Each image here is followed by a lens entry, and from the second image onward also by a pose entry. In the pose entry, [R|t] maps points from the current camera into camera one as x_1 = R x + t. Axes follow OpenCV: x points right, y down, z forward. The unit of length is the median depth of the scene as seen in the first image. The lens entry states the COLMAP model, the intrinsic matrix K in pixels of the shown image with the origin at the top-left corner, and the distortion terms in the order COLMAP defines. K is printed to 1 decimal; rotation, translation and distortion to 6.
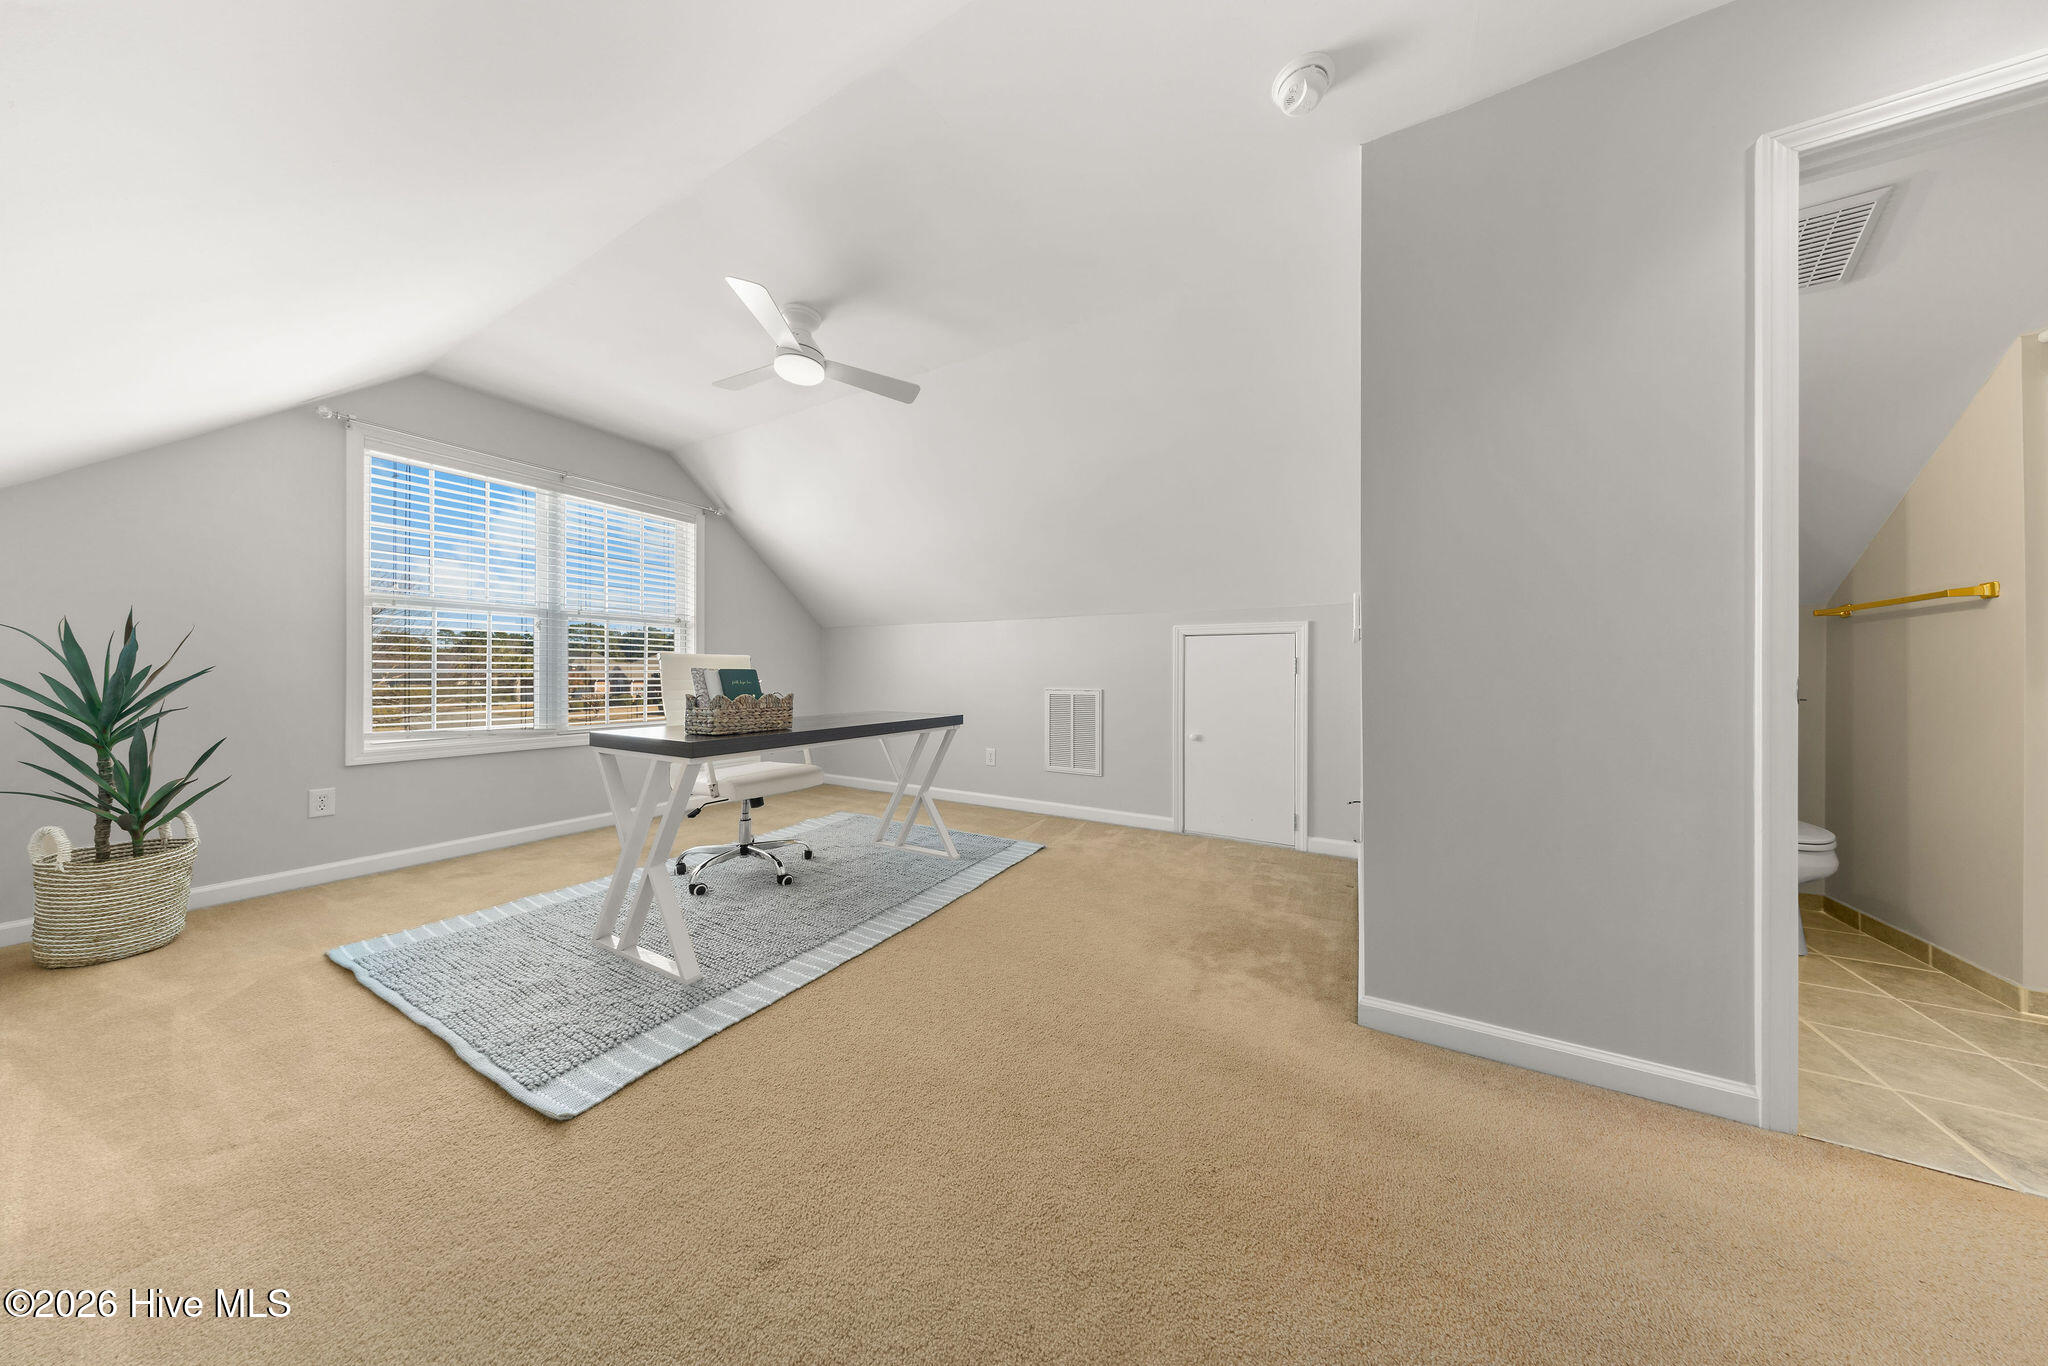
lens RADIAL K [[589.1, 0, 1021.9], [0, 589.1, 678.9], [0, 0, 1]] dist [-0.000210, -0.000020]
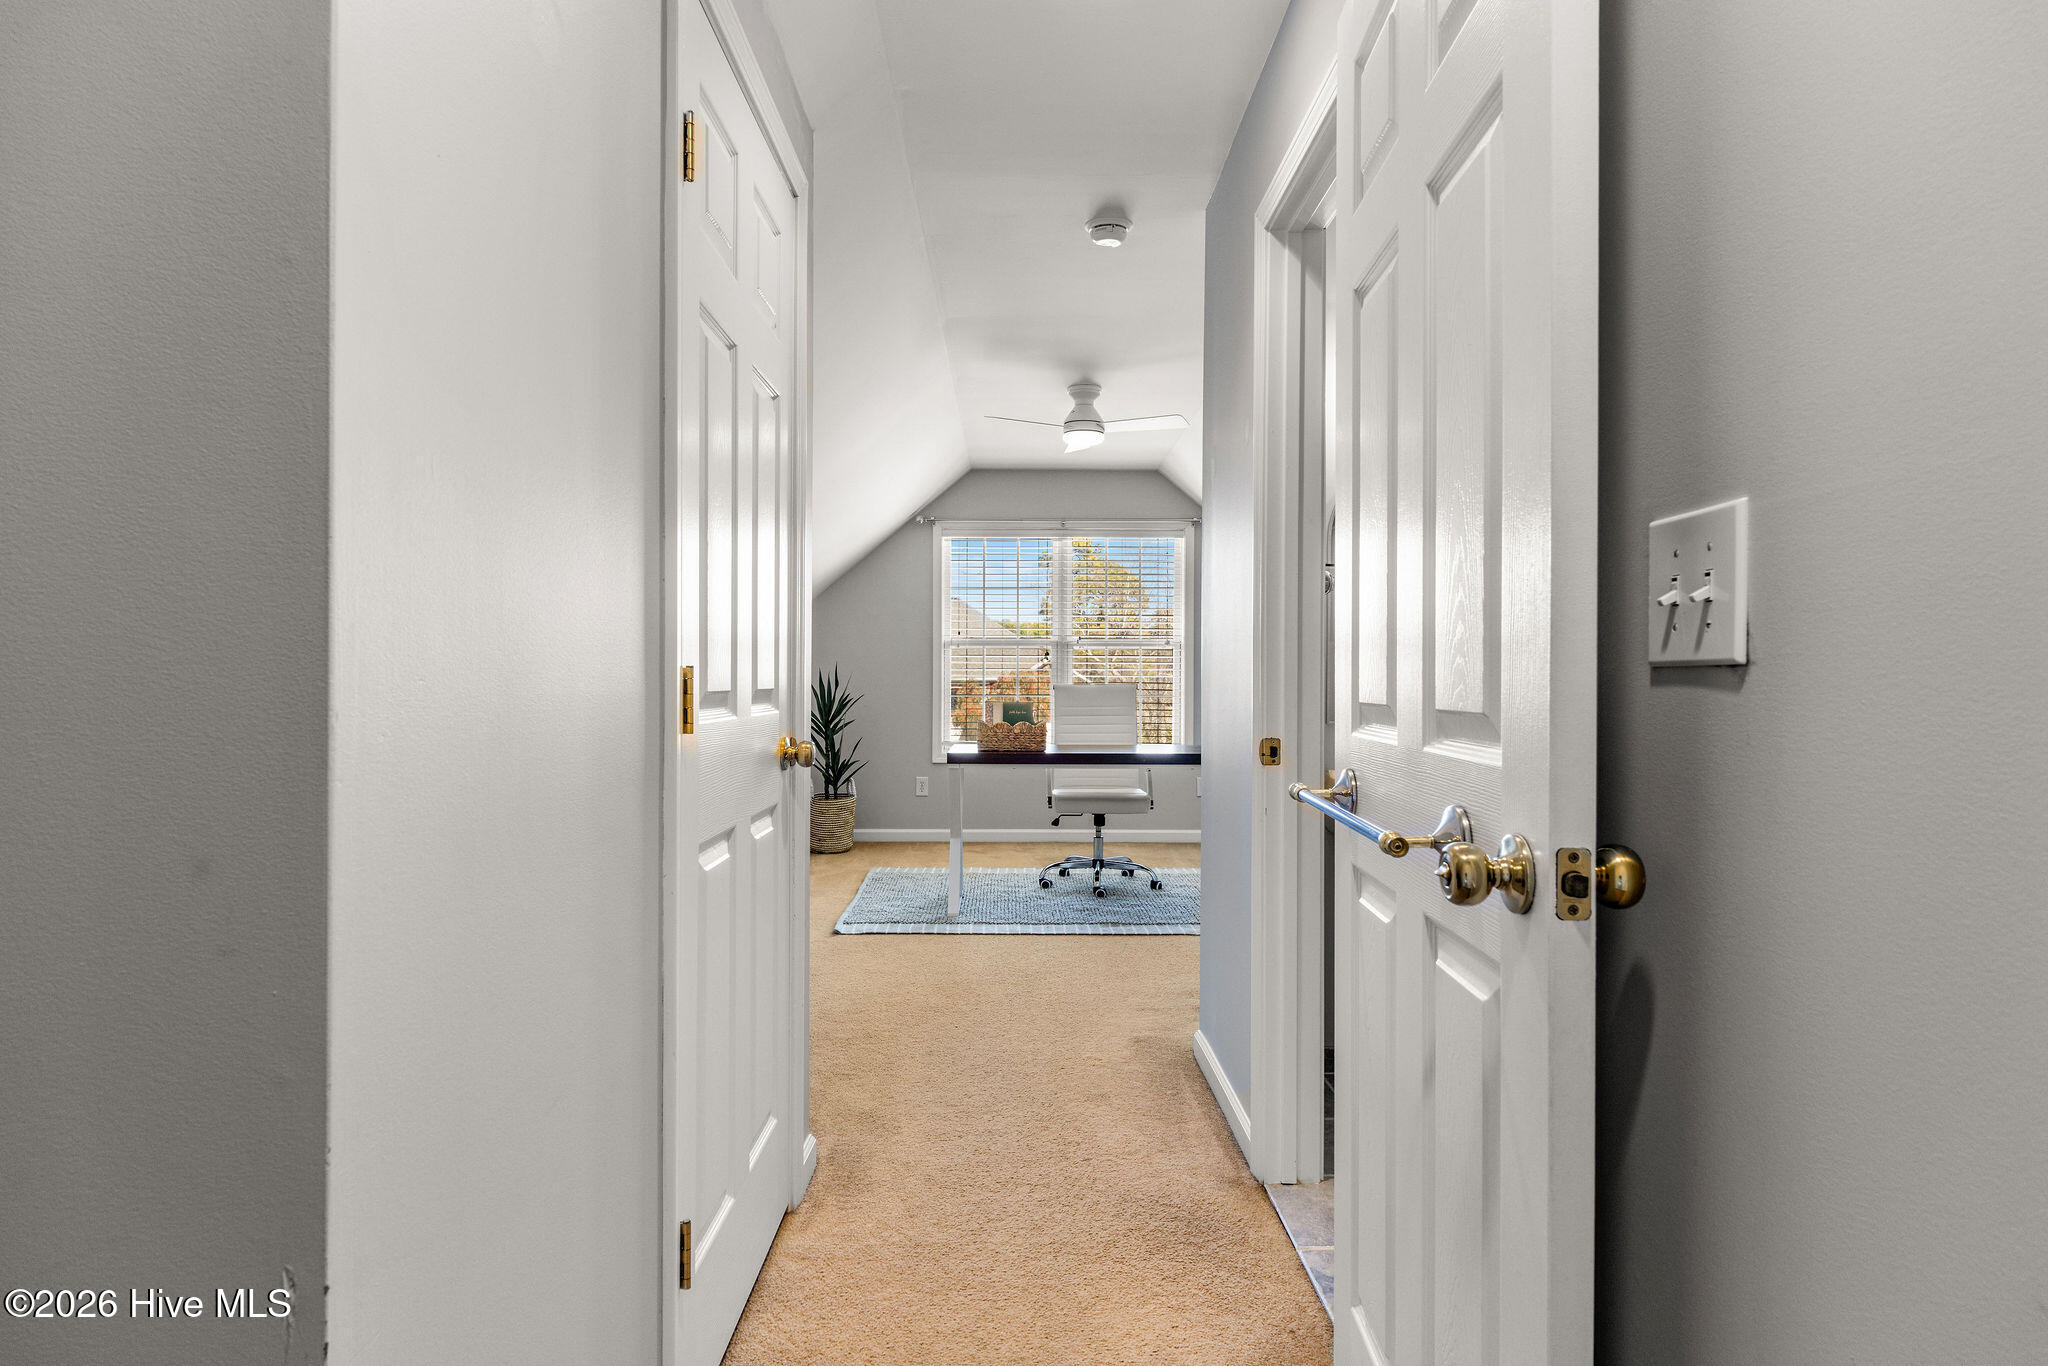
lens RADIAL K [[1163.3, 0, 1021.4], [0, 1163.3, 681.0], [0, 0, 1]] dist [-0.000187, -0.000118]
pose [[0.491621, 0.004159, -0.870800, 1.756032], [-0.006968, 0.999975, 0.000842, -0.066872], [0.870782, 0.005654, 0.491637, -0.240840]]
